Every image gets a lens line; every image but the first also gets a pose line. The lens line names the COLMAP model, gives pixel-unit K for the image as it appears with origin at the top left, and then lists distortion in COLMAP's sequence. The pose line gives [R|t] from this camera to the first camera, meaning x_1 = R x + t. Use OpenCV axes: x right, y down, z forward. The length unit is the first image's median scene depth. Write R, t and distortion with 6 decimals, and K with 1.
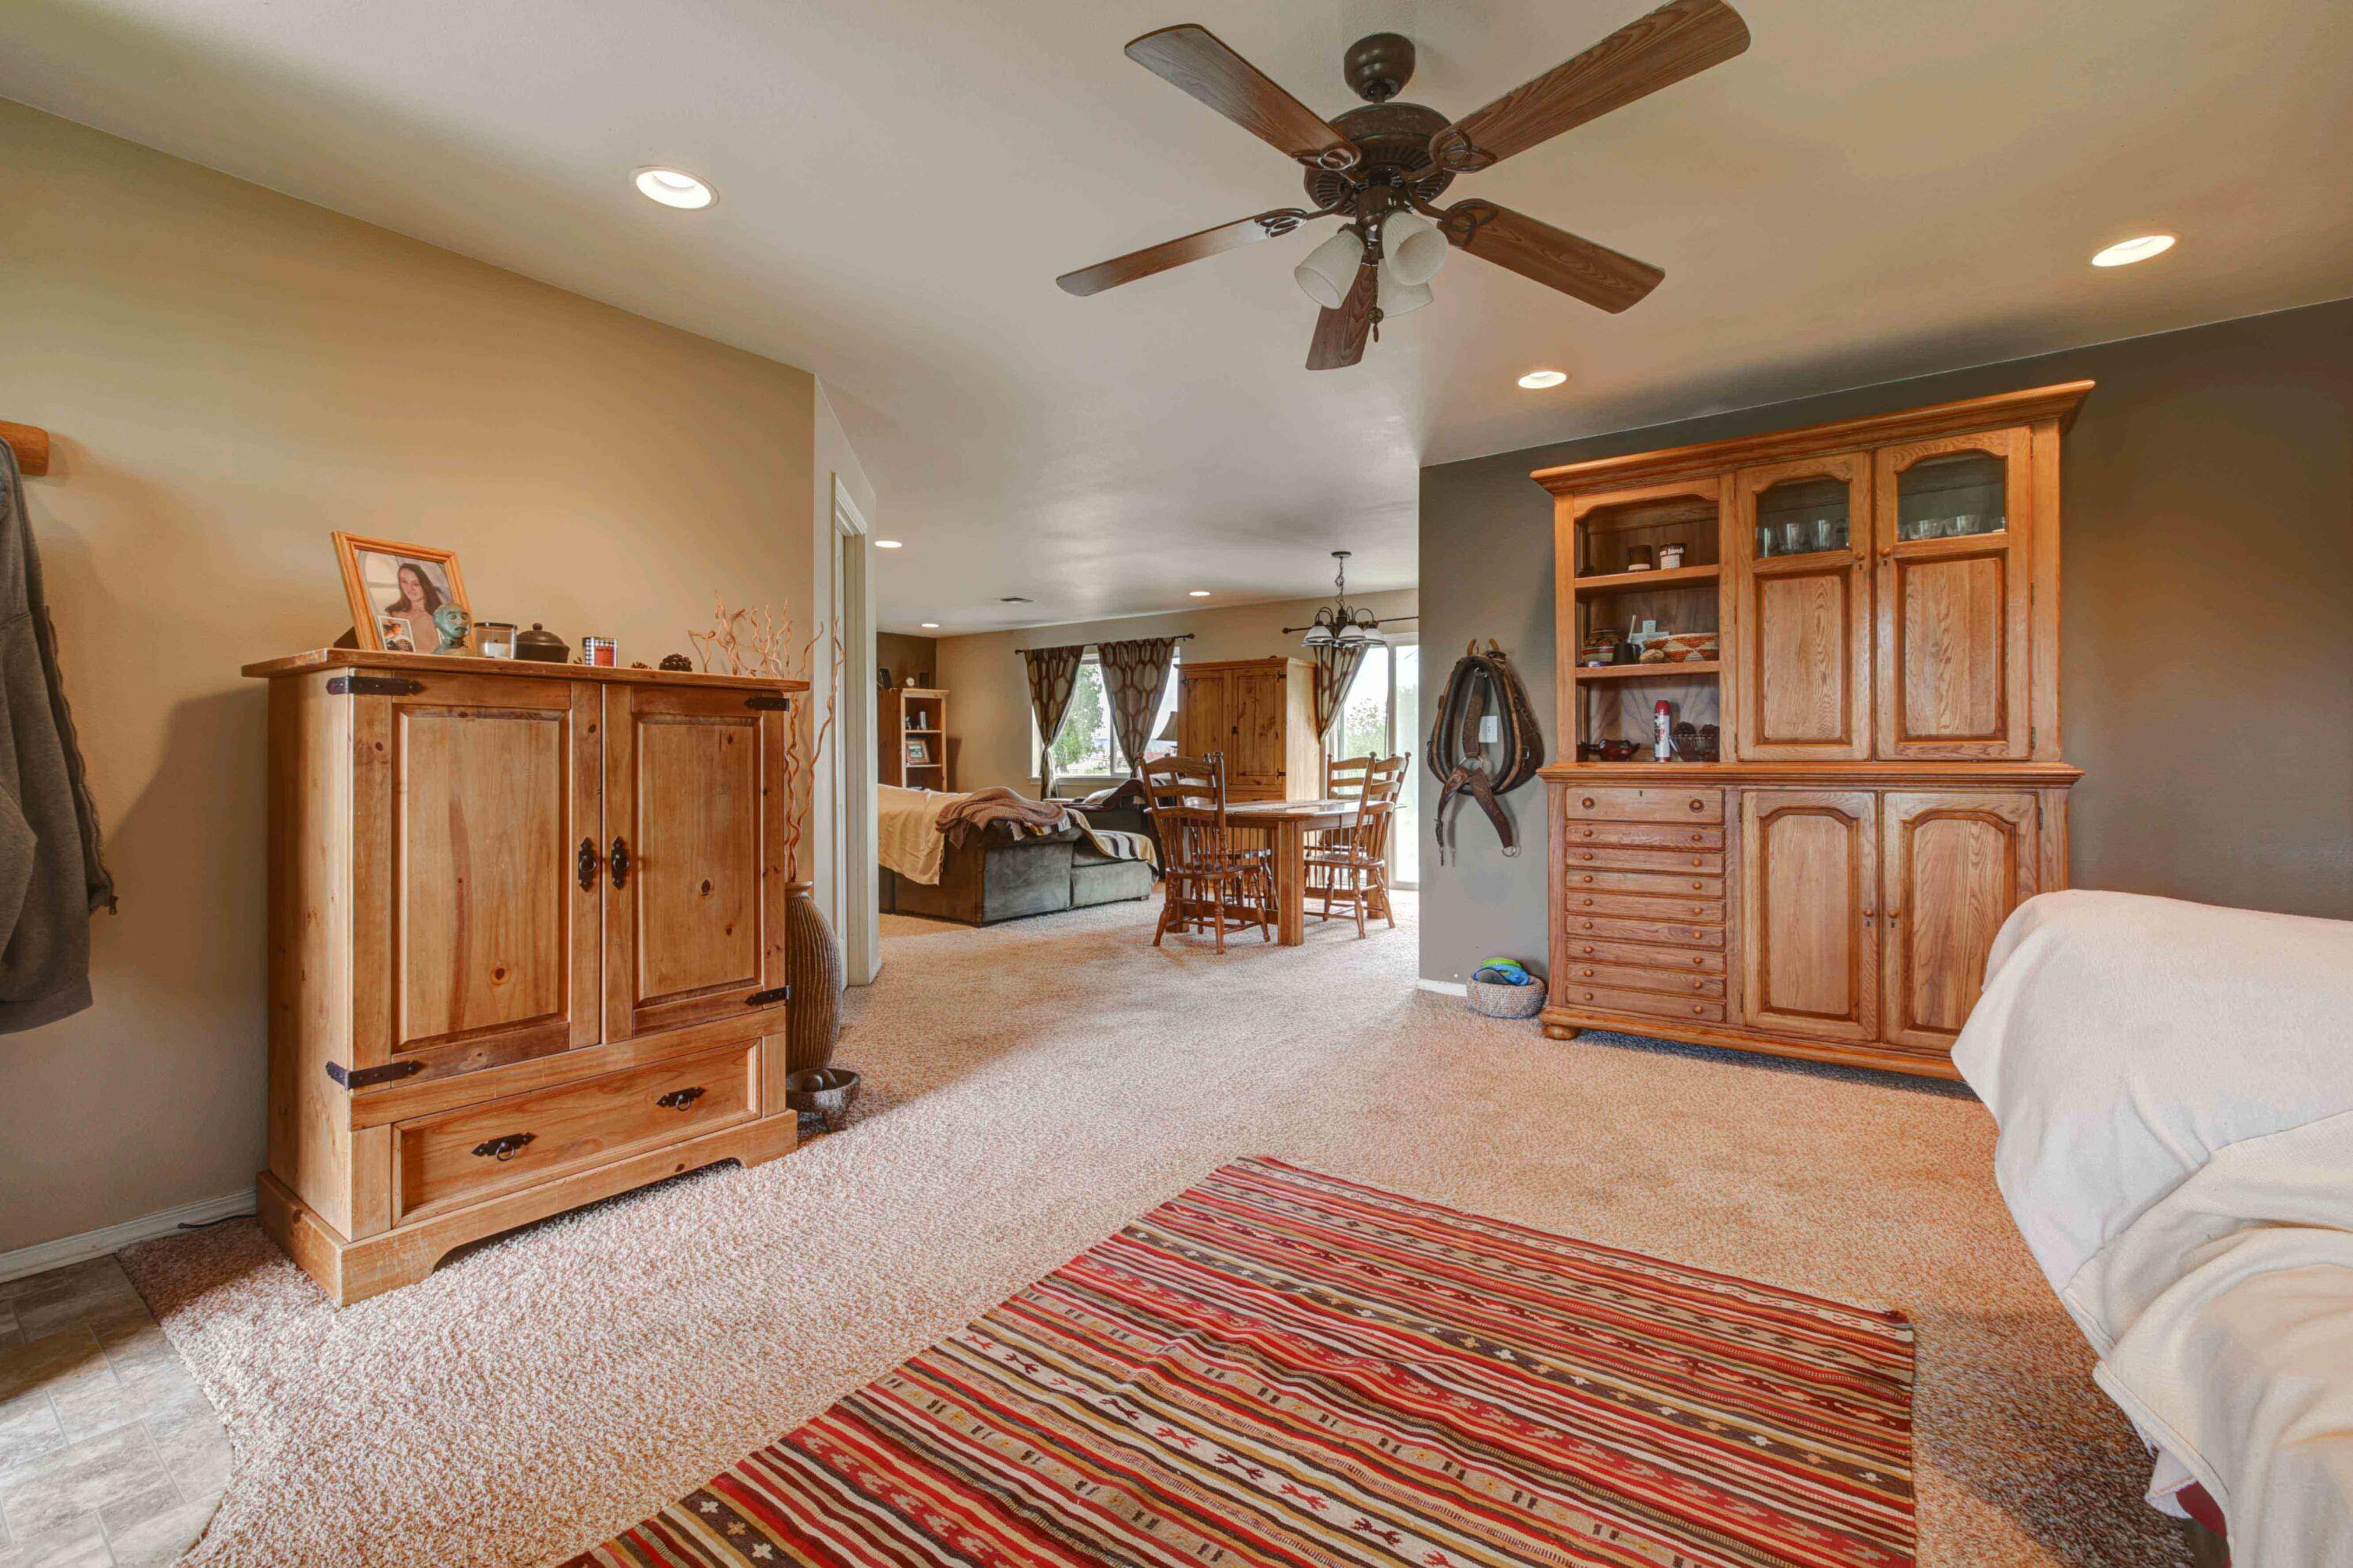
lens RADIAL K [[1002.8, 0, 1178.7], [0, 1002.8, 762.8], [0, 0, 1]] dist [-0.020974, 0.008900]
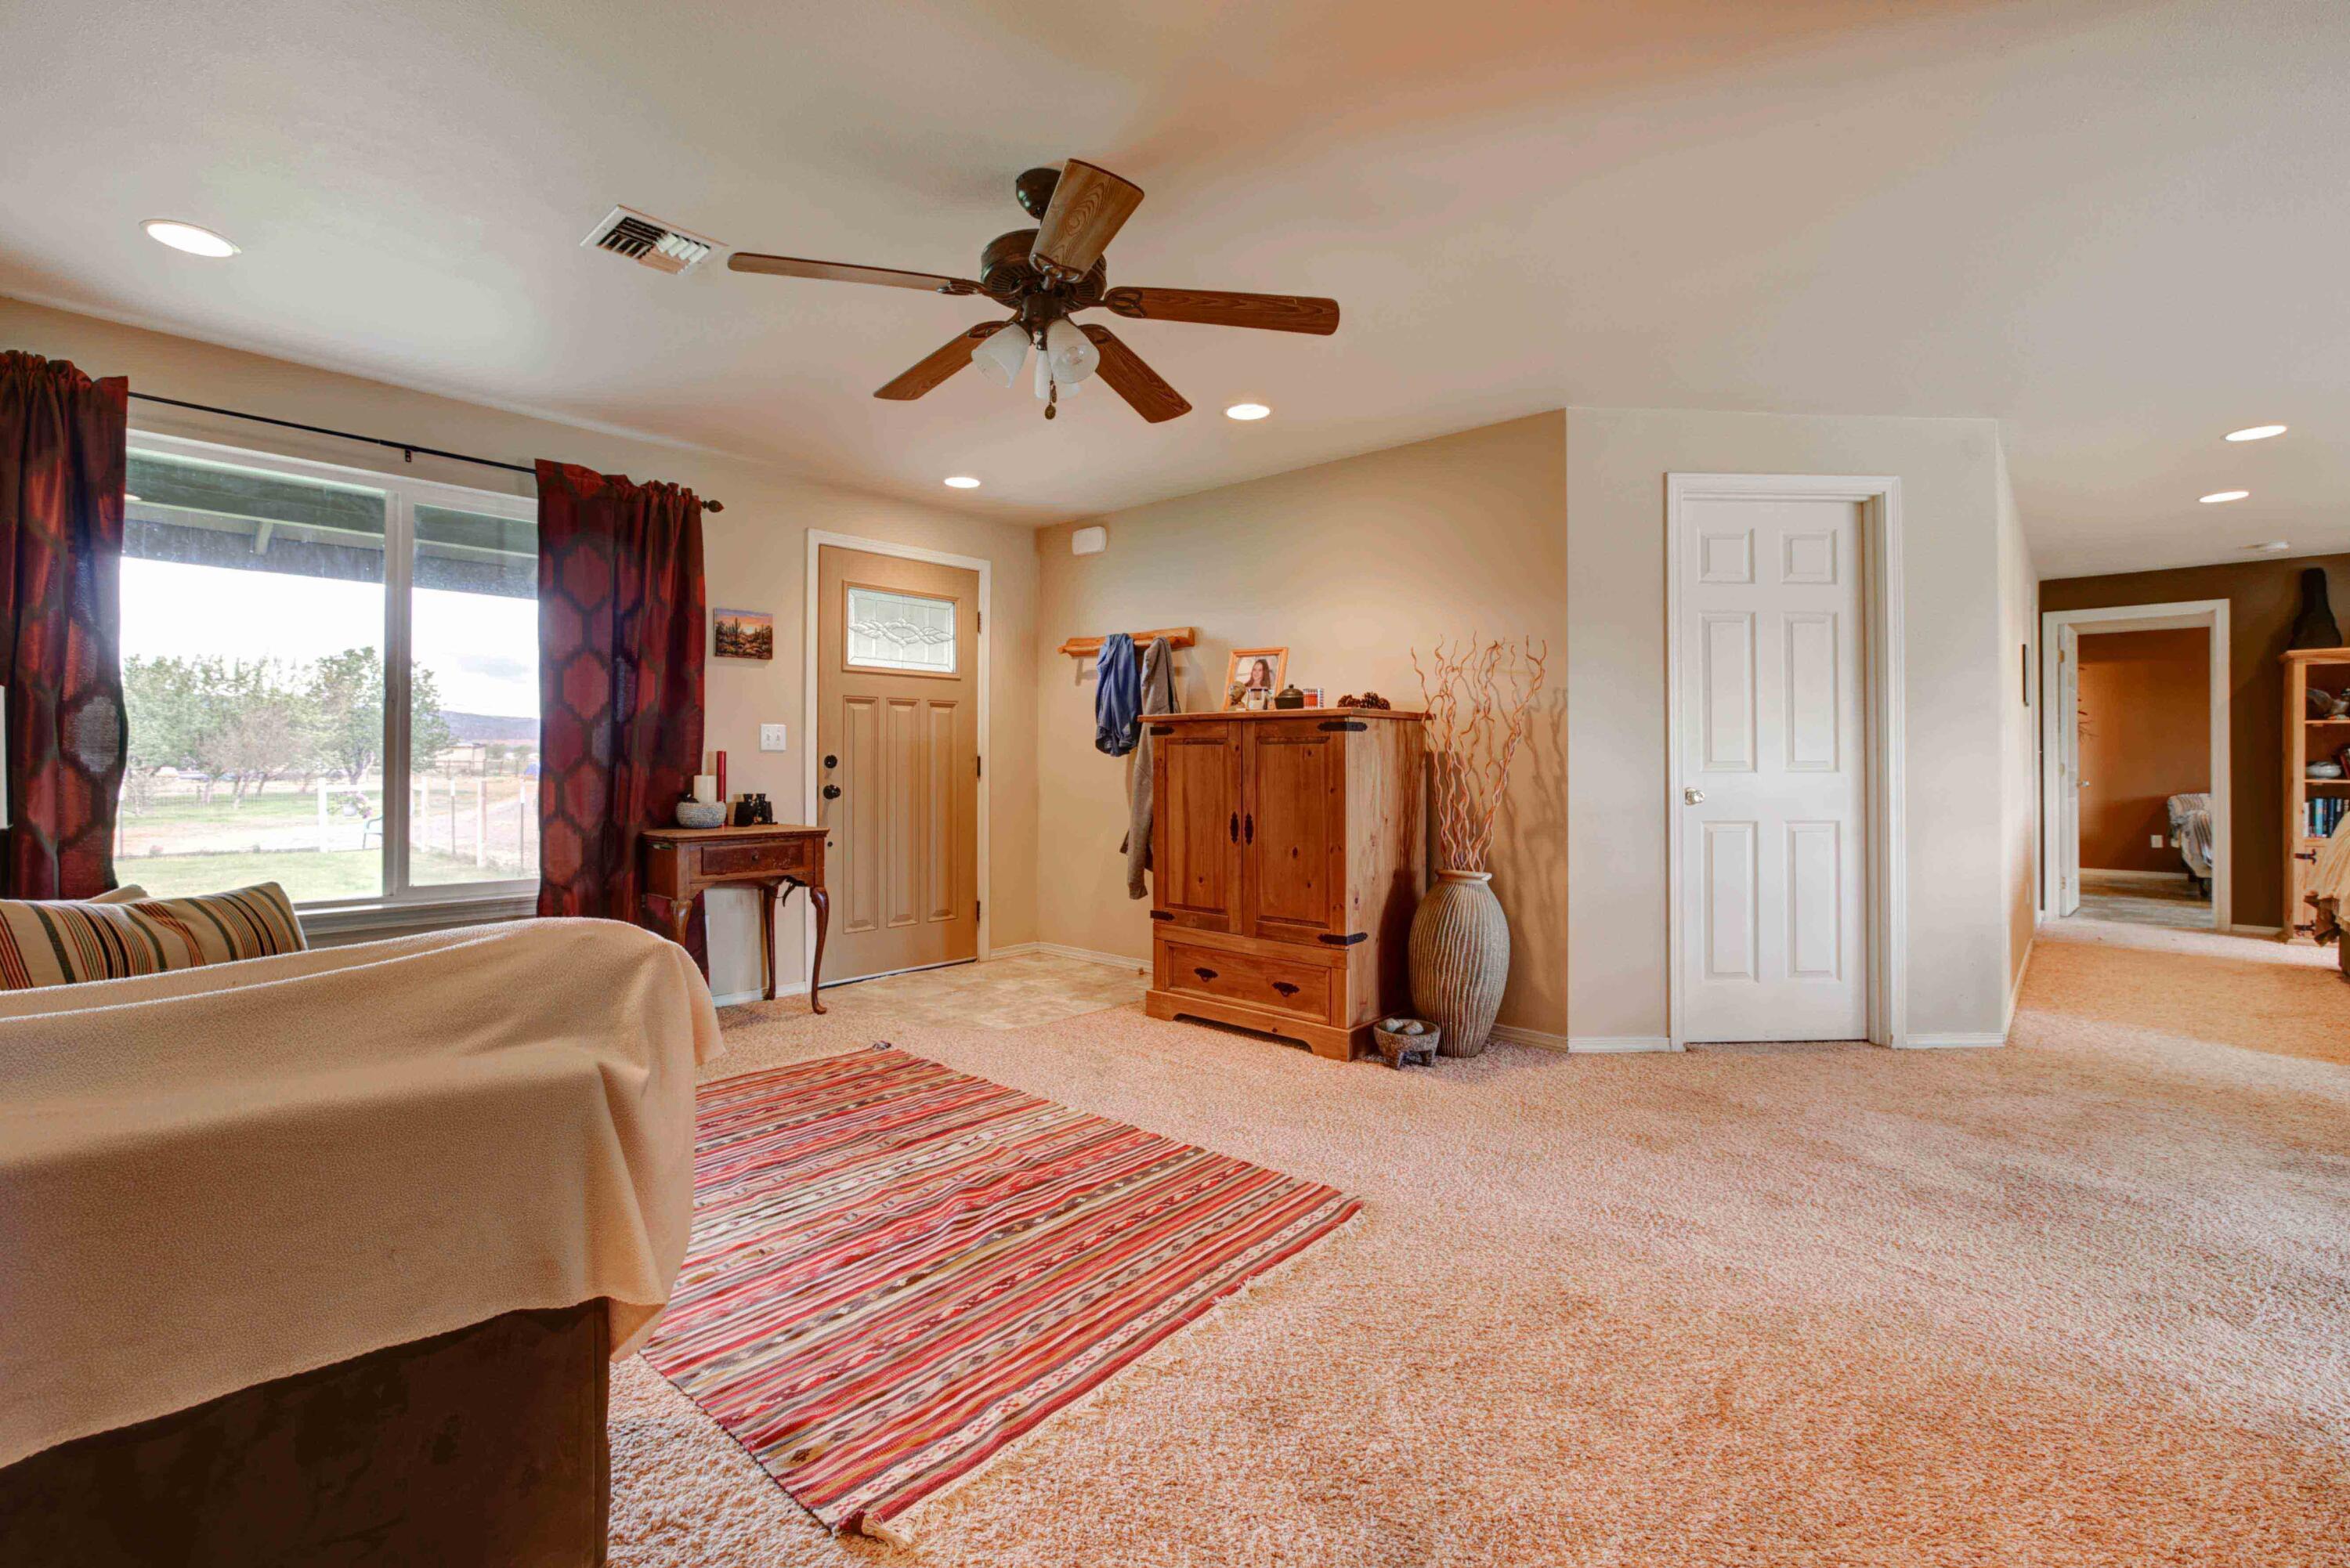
lens RADIAL K [[1034.2, 0, 1175.5], [0, 1034.2, 761.6], [0, 0, 1]] dist [-0.021097, 0.014070]
pose [[-0.089293, -0.001840, -0.996004, 0.909638], [-0.006317, 0.999979, -0.001281, -0.006331], [0.995985, 0.006178, -0.089302, 0.809125]]
